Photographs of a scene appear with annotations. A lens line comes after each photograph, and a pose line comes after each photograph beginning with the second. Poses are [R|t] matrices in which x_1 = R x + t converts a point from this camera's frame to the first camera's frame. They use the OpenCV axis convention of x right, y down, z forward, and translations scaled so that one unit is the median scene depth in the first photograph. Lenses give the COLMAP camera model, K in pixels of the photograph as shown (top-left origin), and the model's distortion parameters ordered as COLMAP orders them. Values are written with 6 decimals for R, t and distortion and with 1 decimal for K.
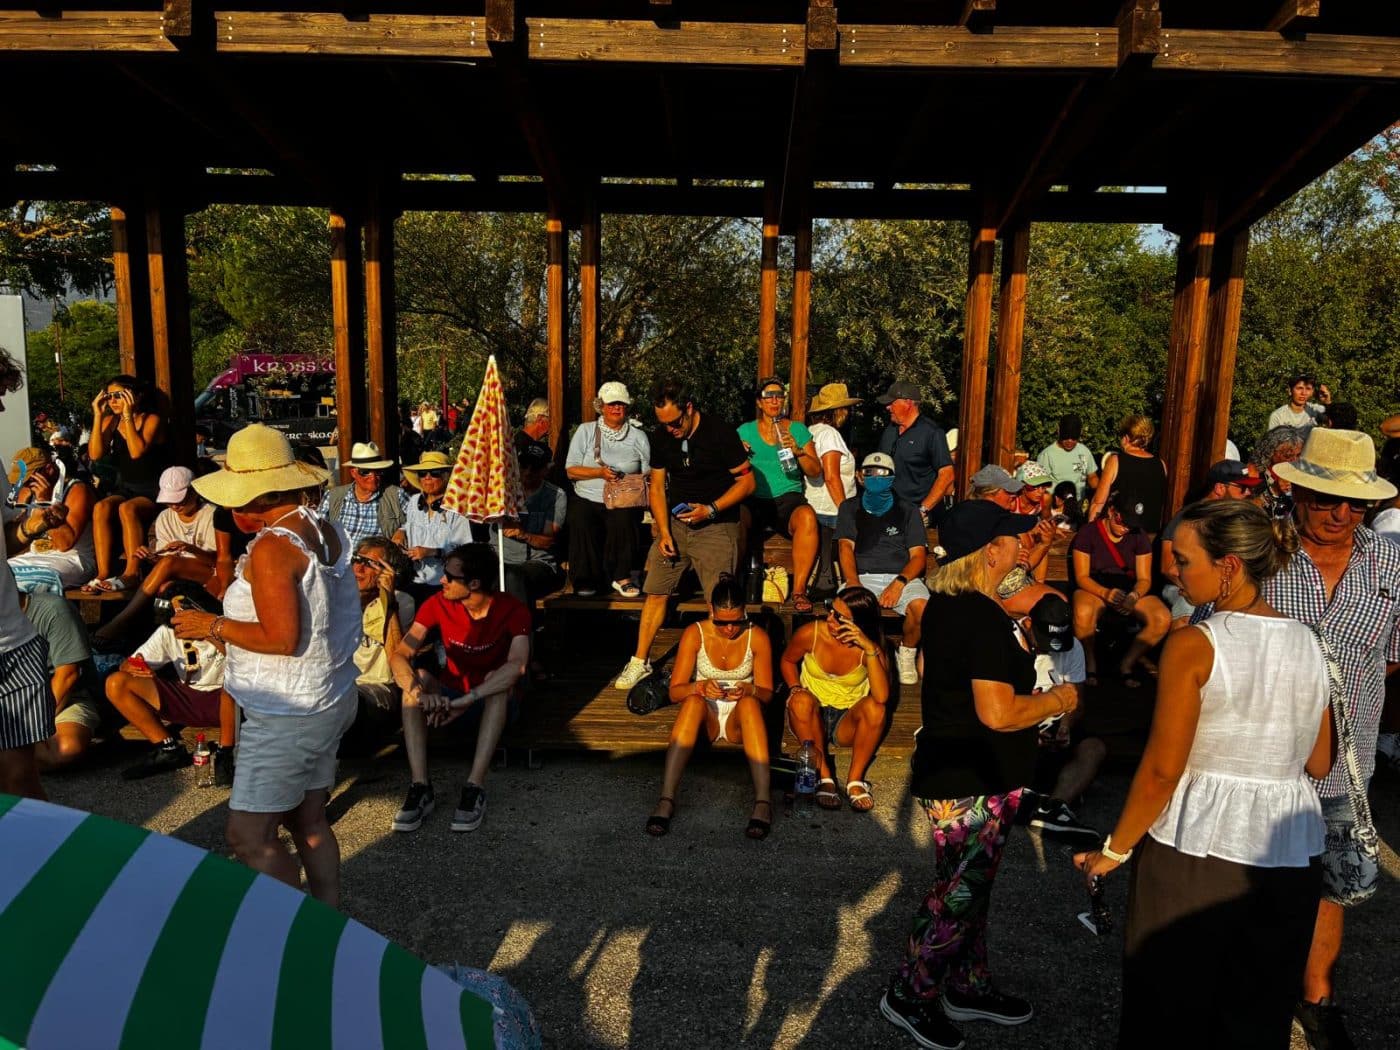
lens RADIAL K [[1079.0, 0, 700.0], [0, 1079.0, 525.0], [0, 0, 1]] dist [0.050382, -0.086338]
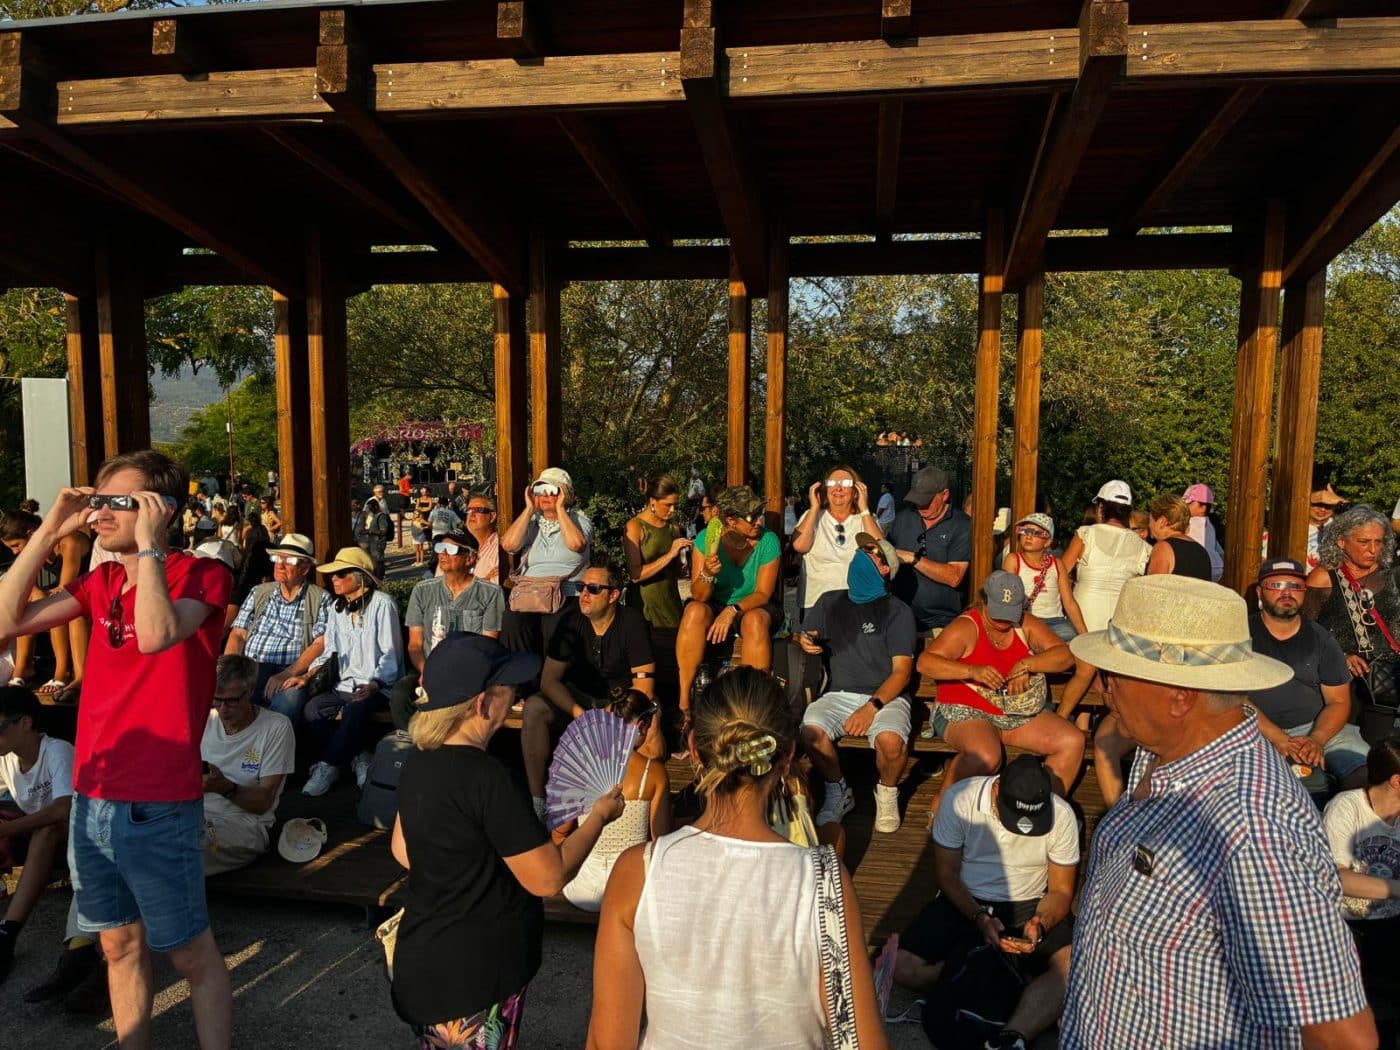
lens RADIAL K [[1079.0, 0, 700.0], [0, 1079.0, 525.0], [0, 0, 1]] dist [0.050382, -0.086338]
pose [[0.989088, -0.002404, -0.147307, 0.224779], [-0.005150, 0.998692, -0.050873, -0.055838], [0.147236, 0.051076, 0.987782, 0.197133]]
